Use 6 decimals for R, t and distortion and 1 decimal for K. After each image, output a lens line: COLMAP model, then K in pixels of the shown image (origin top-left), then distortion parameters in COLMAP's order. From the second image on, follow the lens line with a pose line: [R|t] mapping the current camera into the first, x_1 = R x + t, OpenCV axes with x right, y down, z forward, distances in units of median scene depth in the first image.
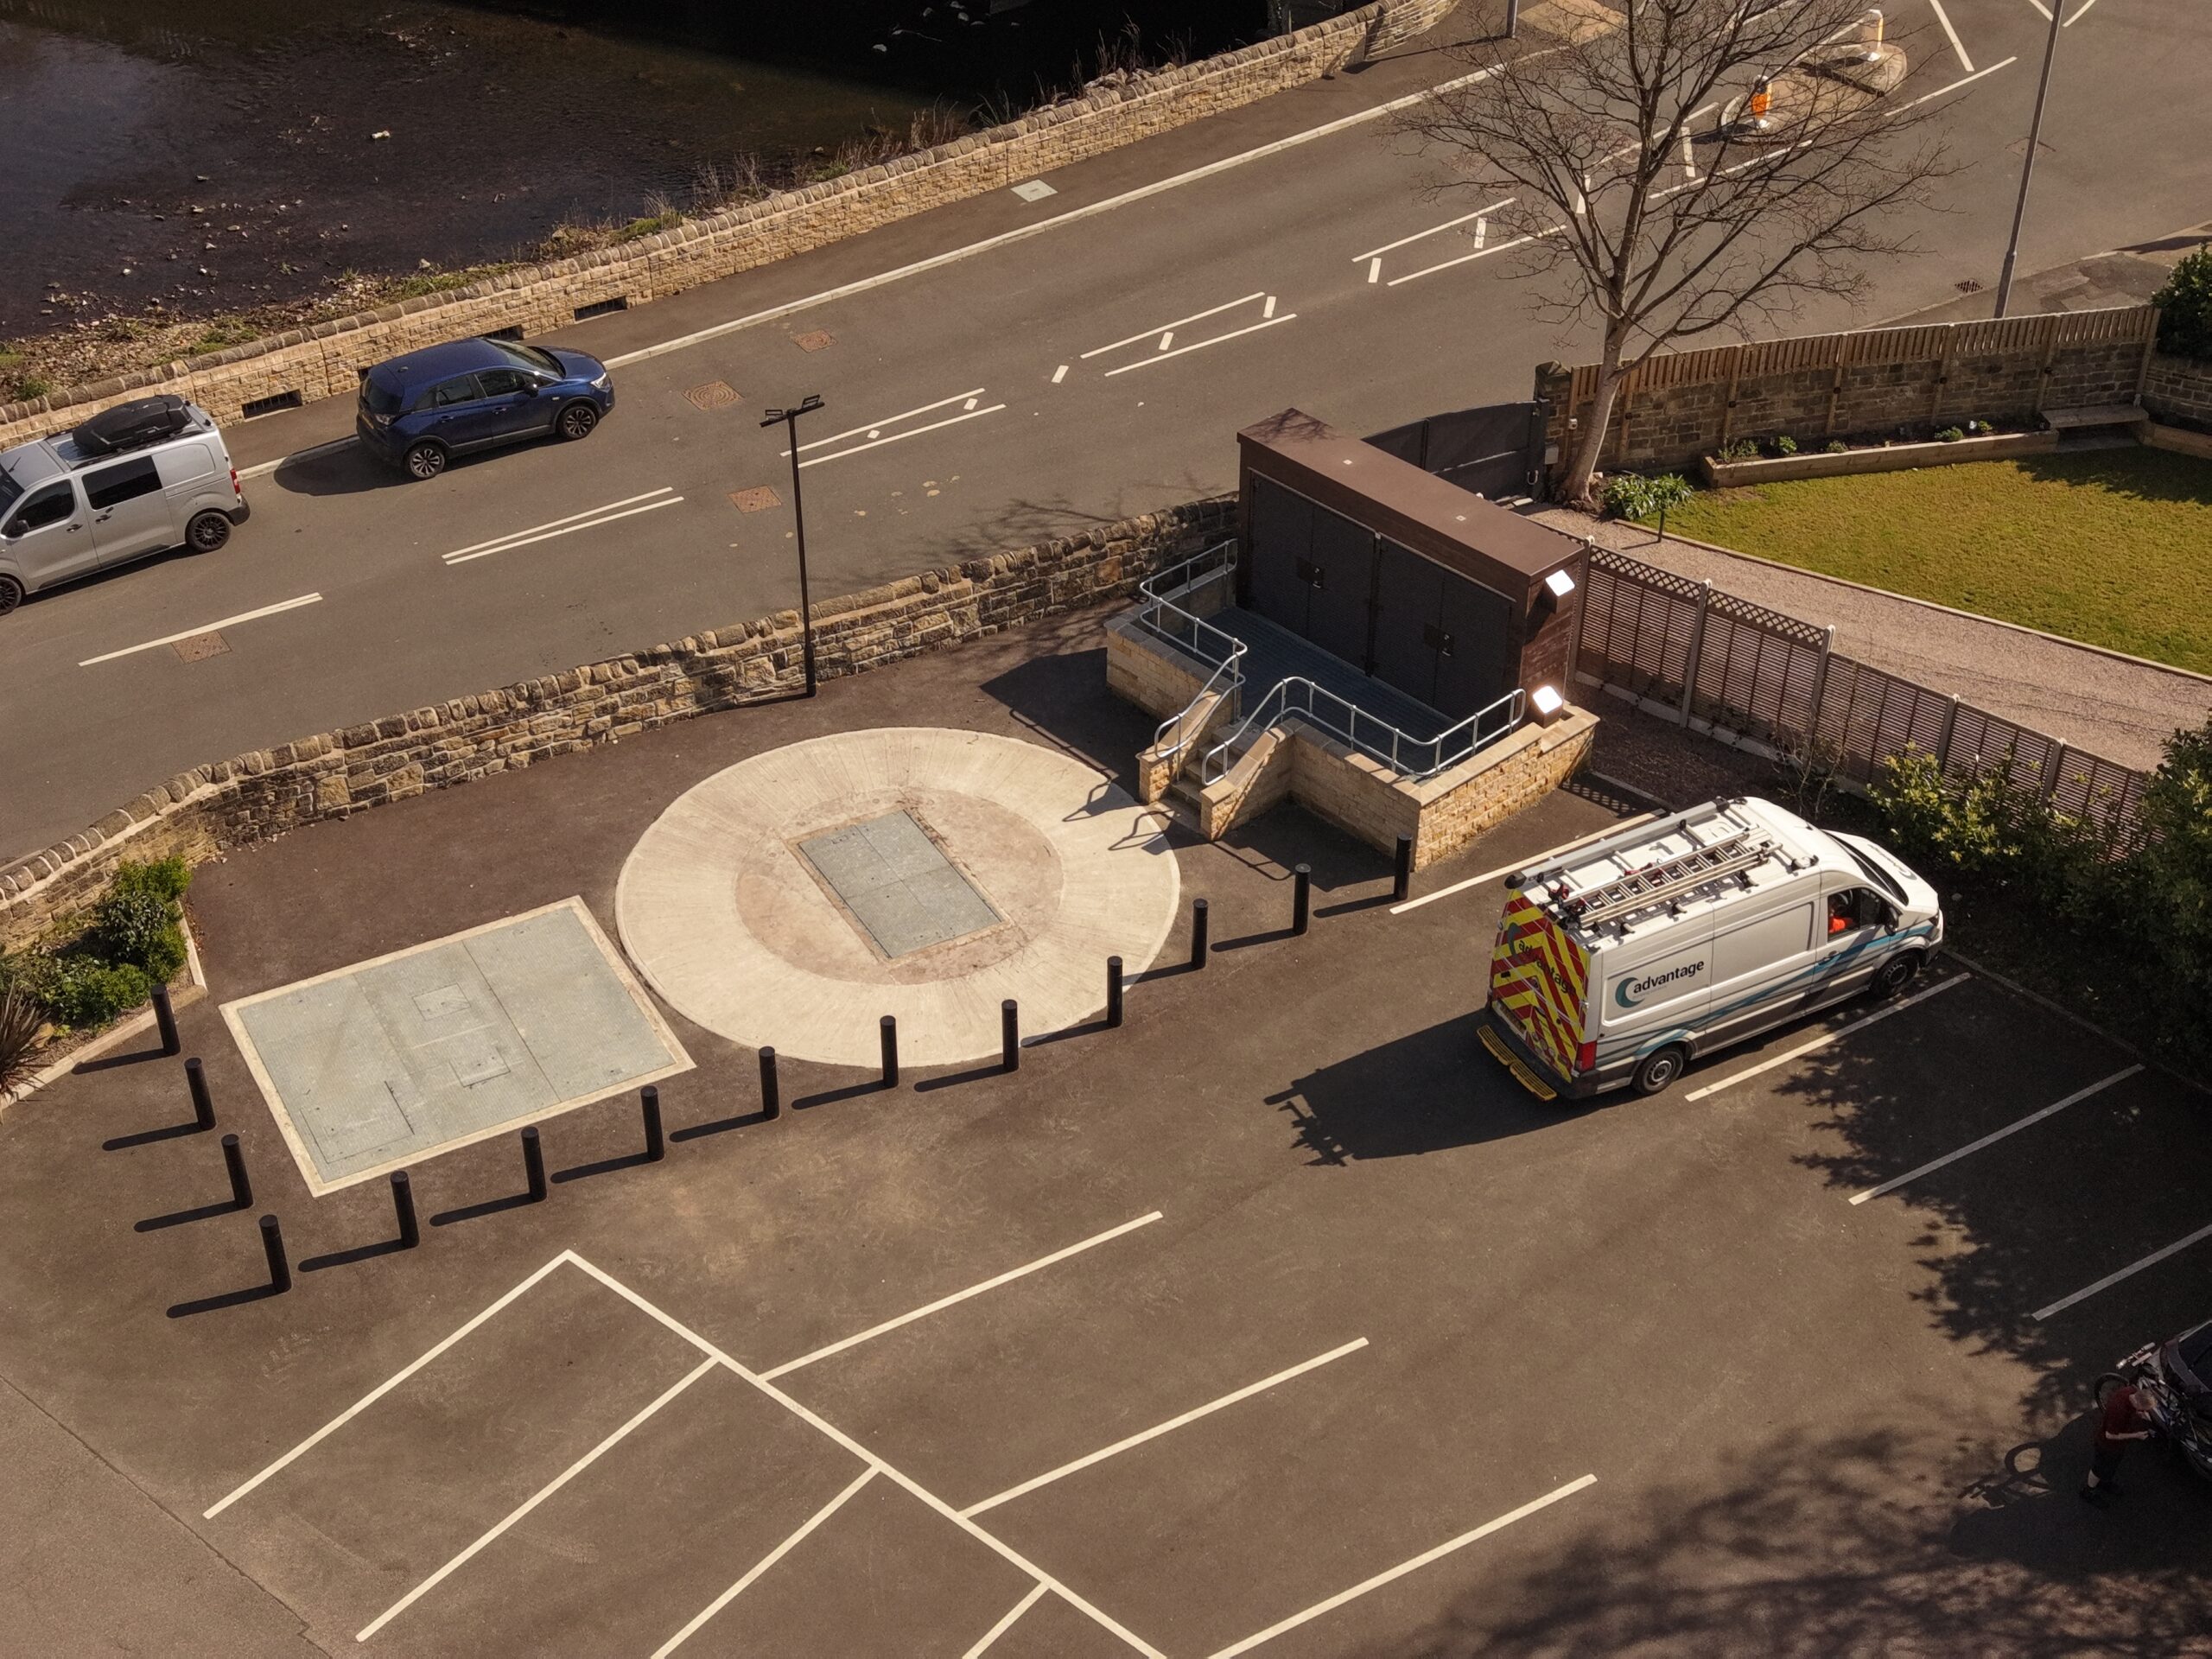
lens RADIAL K [[2937.8, 0, 1112.0], [0, 2937.8, 828.0], [0, 0, 1]] dist [0.096657, 0.000000]
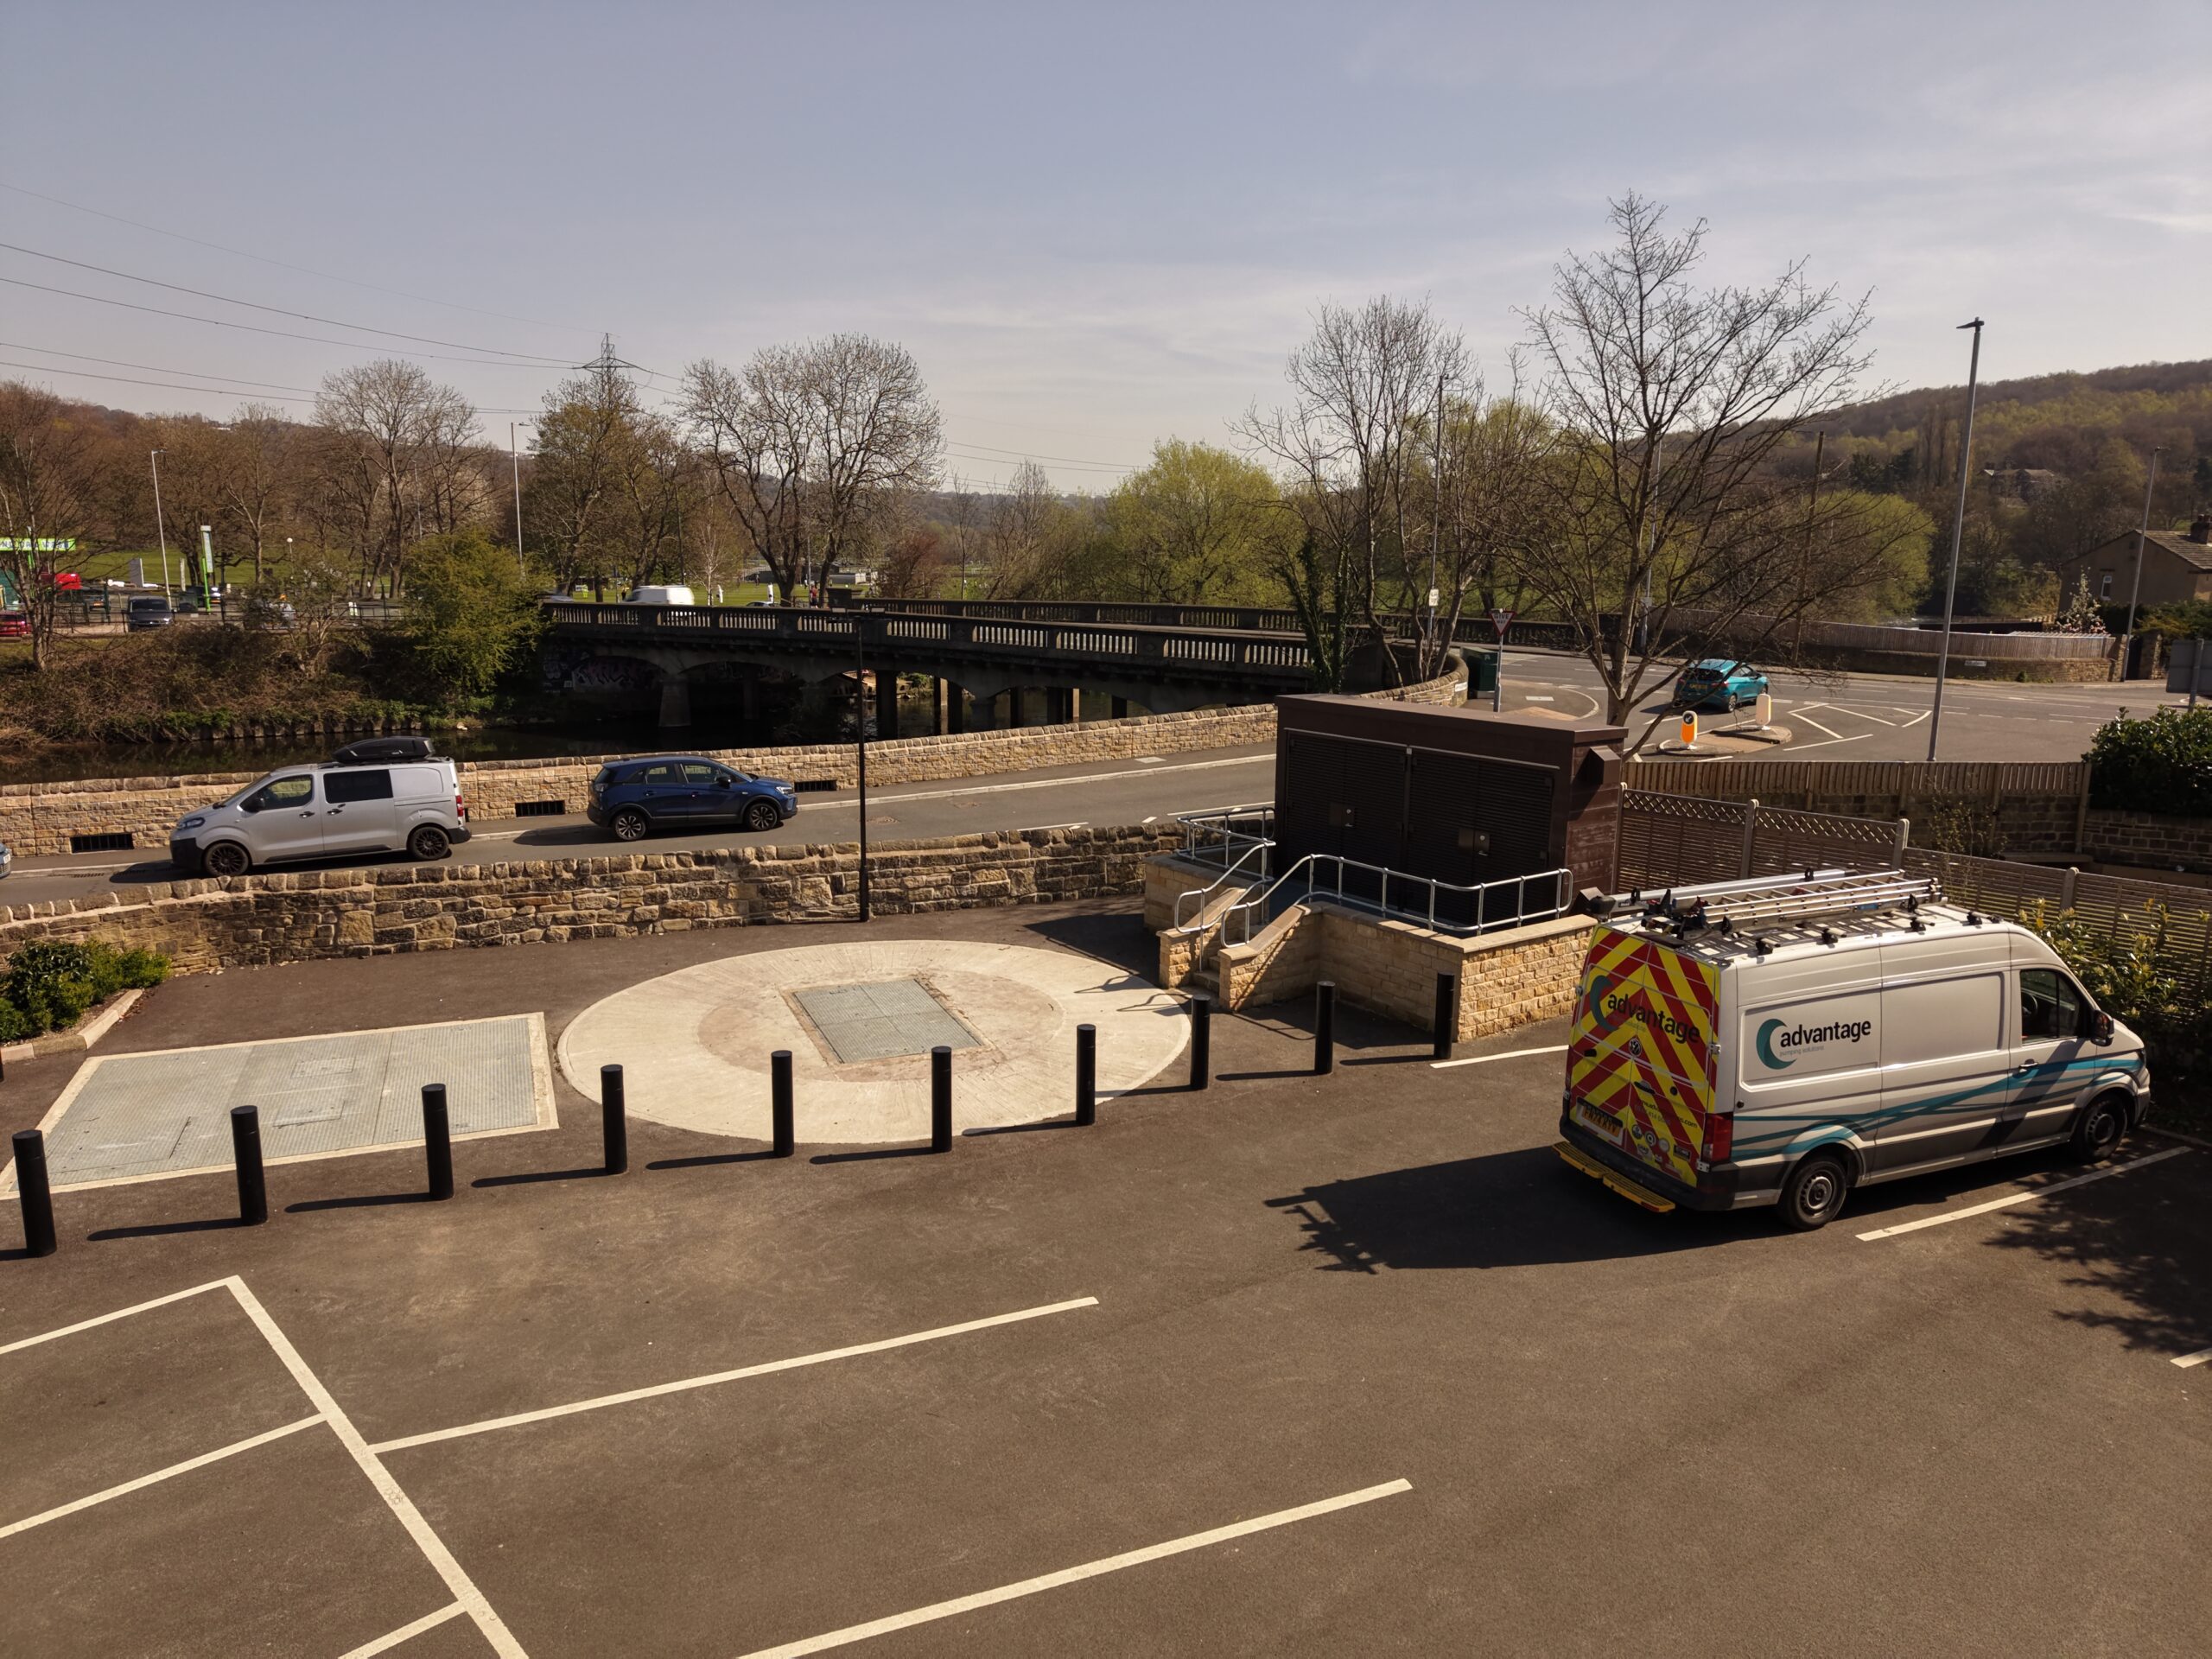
lens RADIAL K [[1478.2, 0, 1107.2], [0, 1478.2, 825.1], [0, 0, 1]] dist [0.032652, -0.031485]
pose [[0.992968, 0.030729, -0.114325, 0.049111], [-0.077008, 0.901138, -0.426638, 0.160409], [0.089913, 0.432442, 0.897168, 0.584170]]
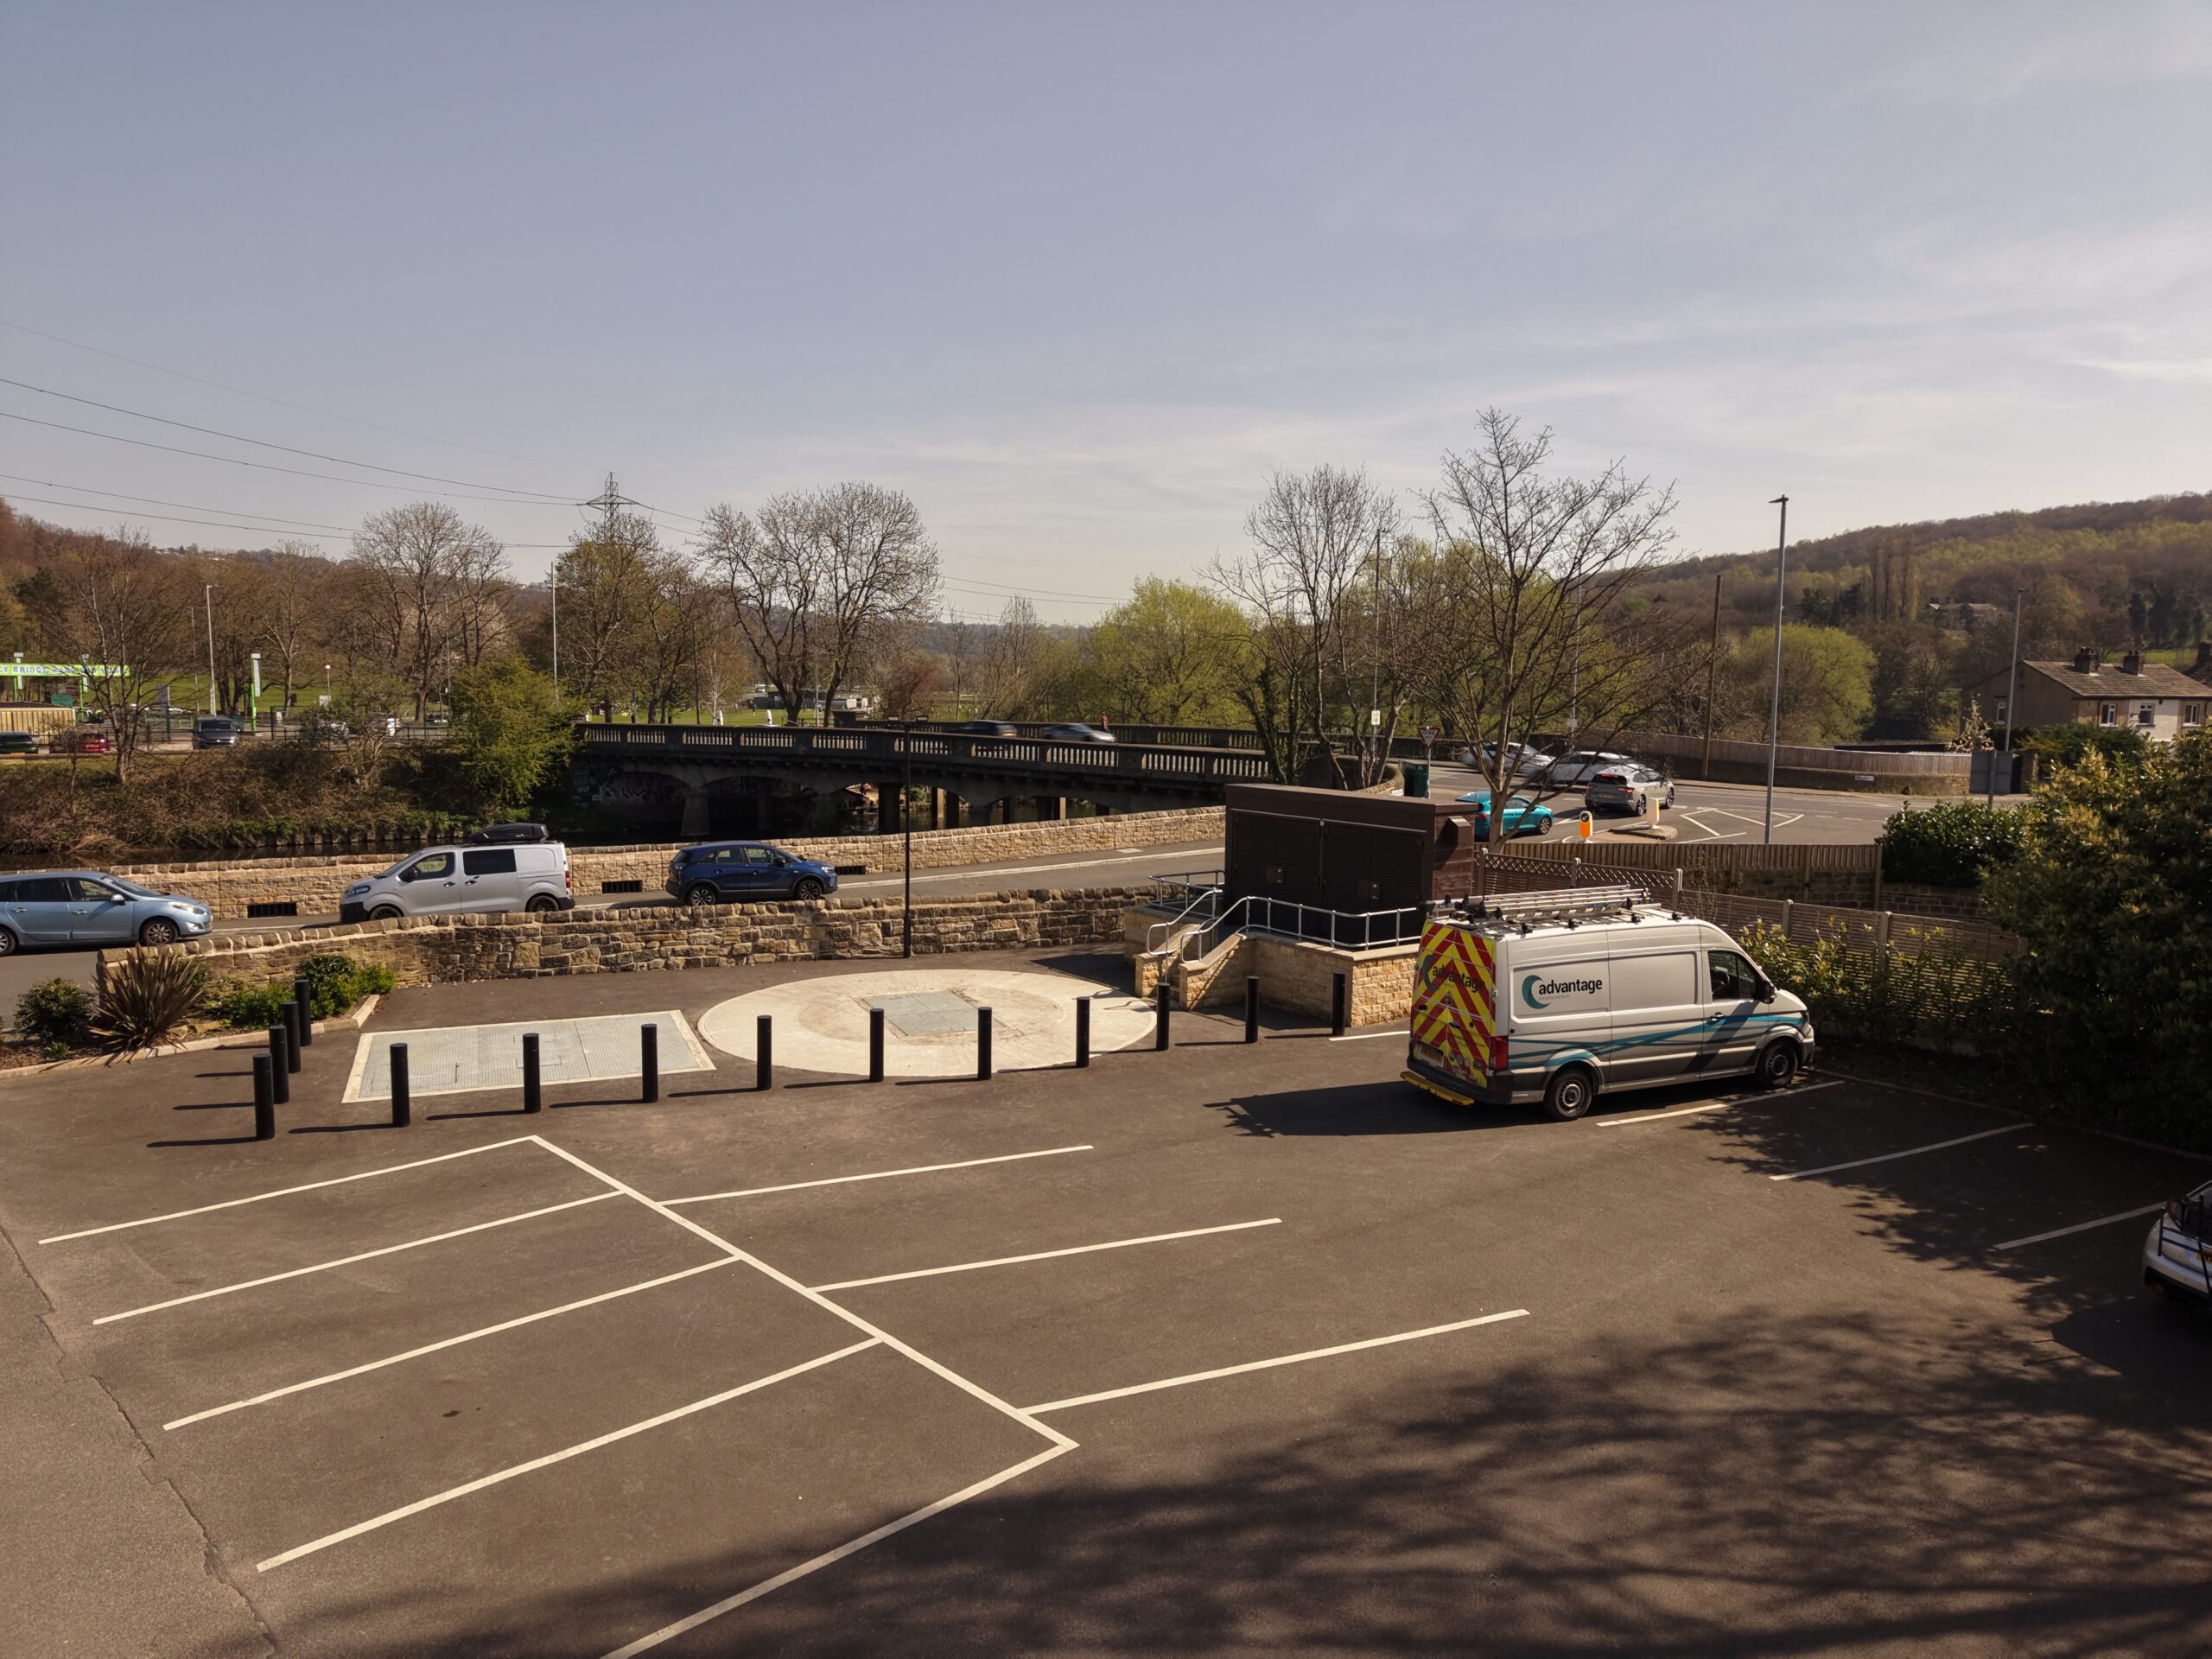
lens RADIAL K [[1478.2, 0, 1107.8], [0, 1478.2, 822.8], [0, 0, 1]] dist [0.032652, -0.031485]
pose [[0.994353, 0.021342, -0.103956, 0.067115], [-0.071116, 0.861089, -0.503456, 0.267283], [0.078770, 0.508006, 0.857744, 0.440850]]
